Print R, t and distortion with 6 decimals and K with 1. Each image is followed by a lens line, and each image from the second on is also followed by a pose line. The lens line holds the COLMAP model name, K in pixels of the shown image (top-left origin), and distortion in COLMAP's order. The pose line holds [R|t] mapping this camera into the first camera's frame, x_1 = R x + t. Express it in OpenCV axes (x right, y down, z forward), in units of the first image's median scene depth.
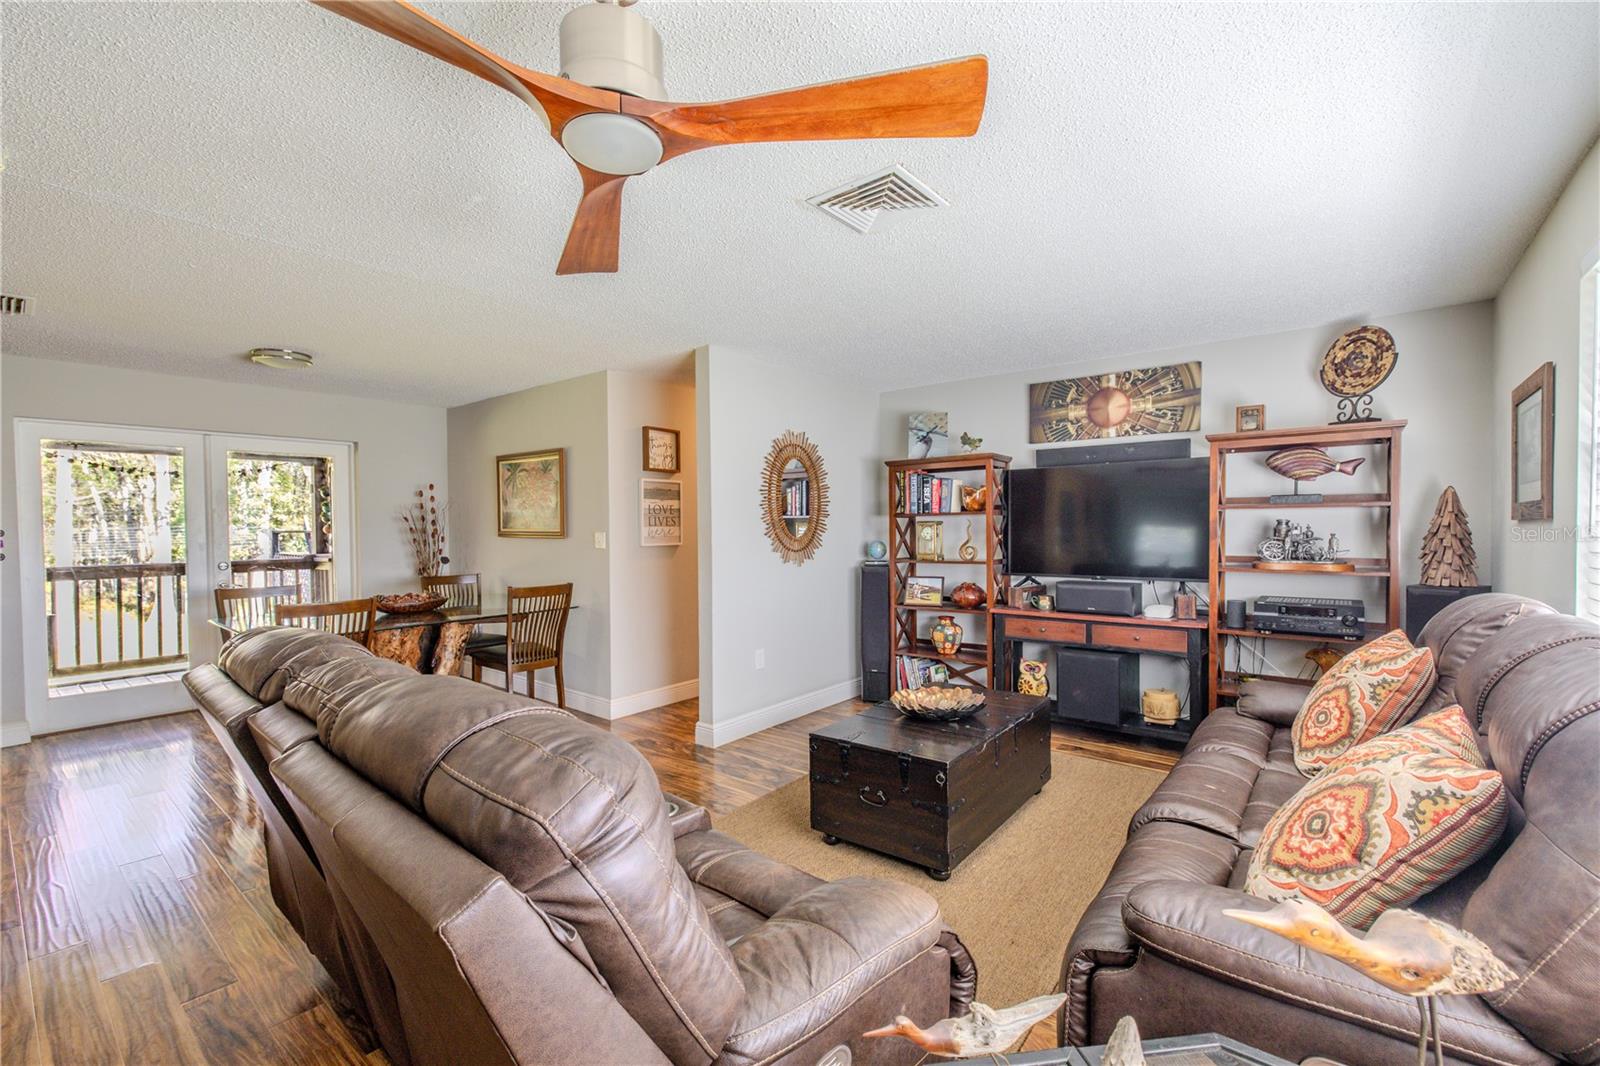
lens RADIAL K [[676.8, 0, 795.2], [0, 676.8, 531.4], [0, 0, 1]] dist [0.001578, 0.000421]
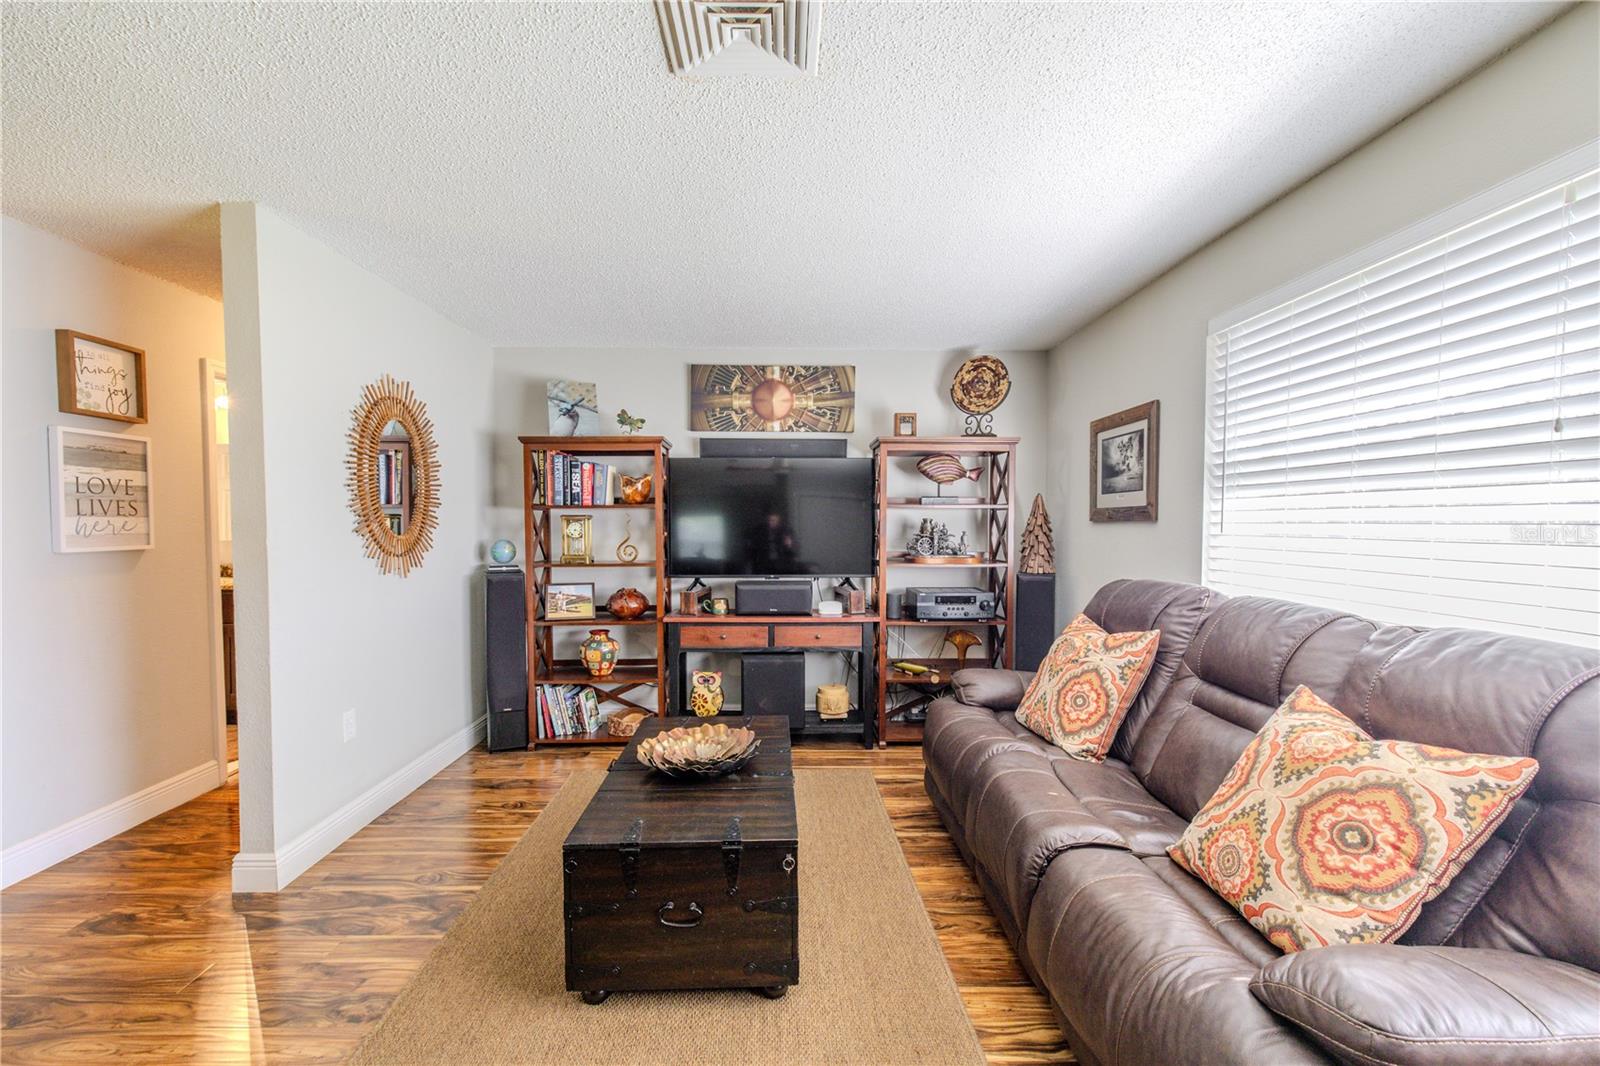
lens RADIAL K [[676.8, 0, 796.5], [0, 676.8, 542.0], [0, 0, 1]] dist [0.001578, 0.000421]
pose [[0.769400, -0.009445, 0.638697, -0.156649], [-0.004373, 0.999789, 0.020053, -0.000130], [-0.638752, -0.018222, 0.769197, 0.274737]]
